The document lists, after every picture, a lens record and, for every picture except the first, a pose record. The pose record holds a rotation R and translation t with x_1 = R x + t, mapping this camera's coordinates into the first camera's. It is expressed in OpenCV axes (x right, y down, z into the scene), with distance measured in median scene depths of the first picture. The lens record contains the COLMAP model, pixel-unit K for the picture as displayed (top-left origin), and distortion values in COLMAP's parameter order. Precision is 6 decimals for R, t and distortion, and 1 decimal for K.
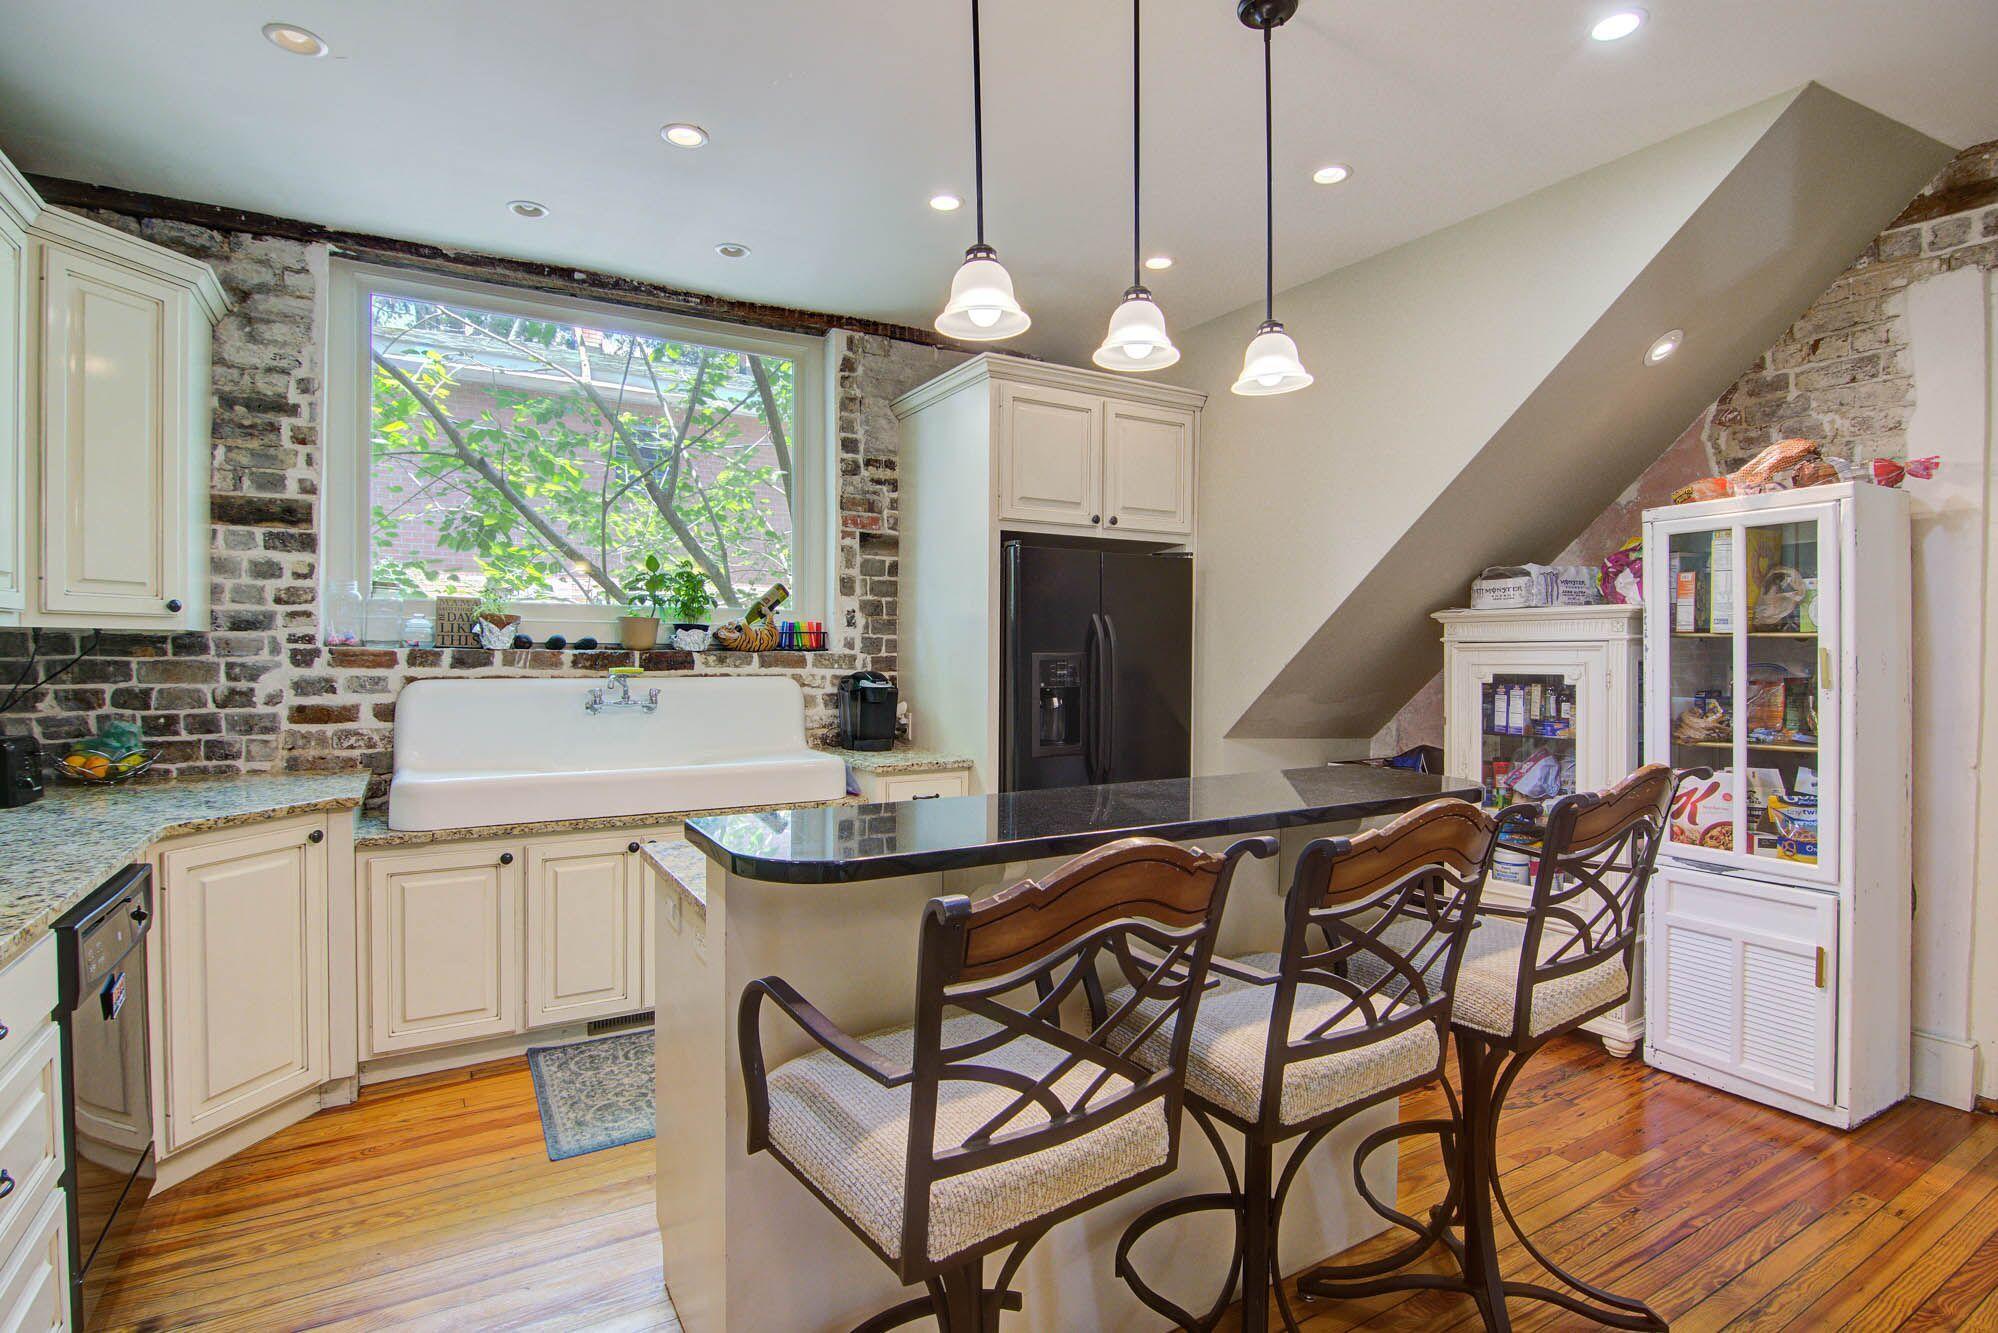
lens RADIAL K [[964.6, 0, 991.6], [0, 964.6, 672.2], [0, 0, 1]] dist [-0.020244, -0.000410]
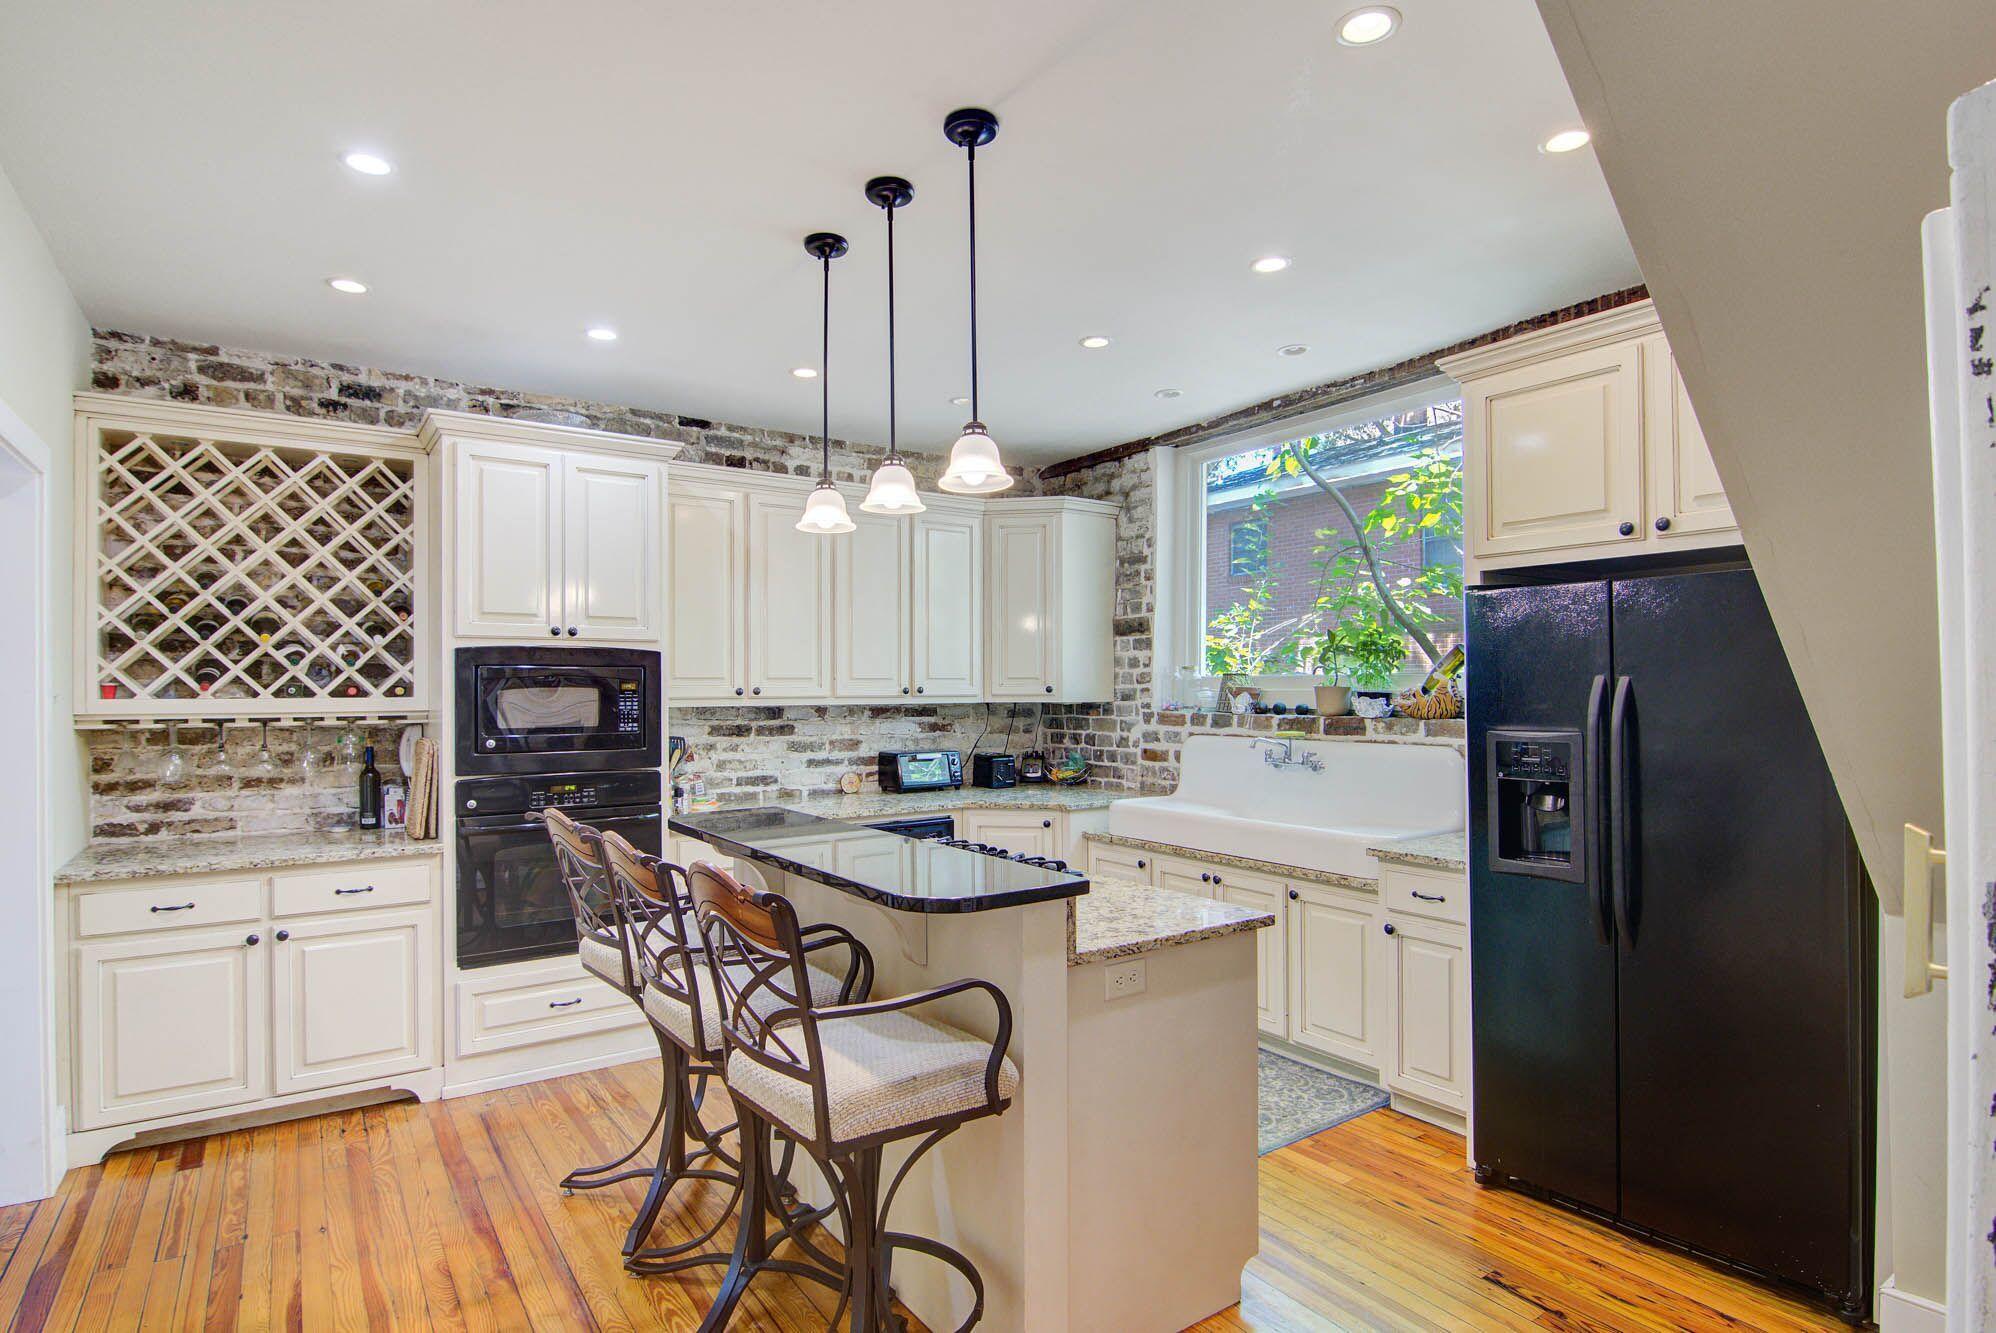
lens RADIAL K [[1016.8, 0, 961.2], [0, 1016.8, 689.5], [0, 0, 1]] dist [-0.006504, -0.009700]
pose [[0.054164, -0.005551, -0.998517, 0.917205], [-0.016725, 0.999839, -0.006466, -0.045919], [0.998392, 0.017050, 0.054063, 0.612330]]
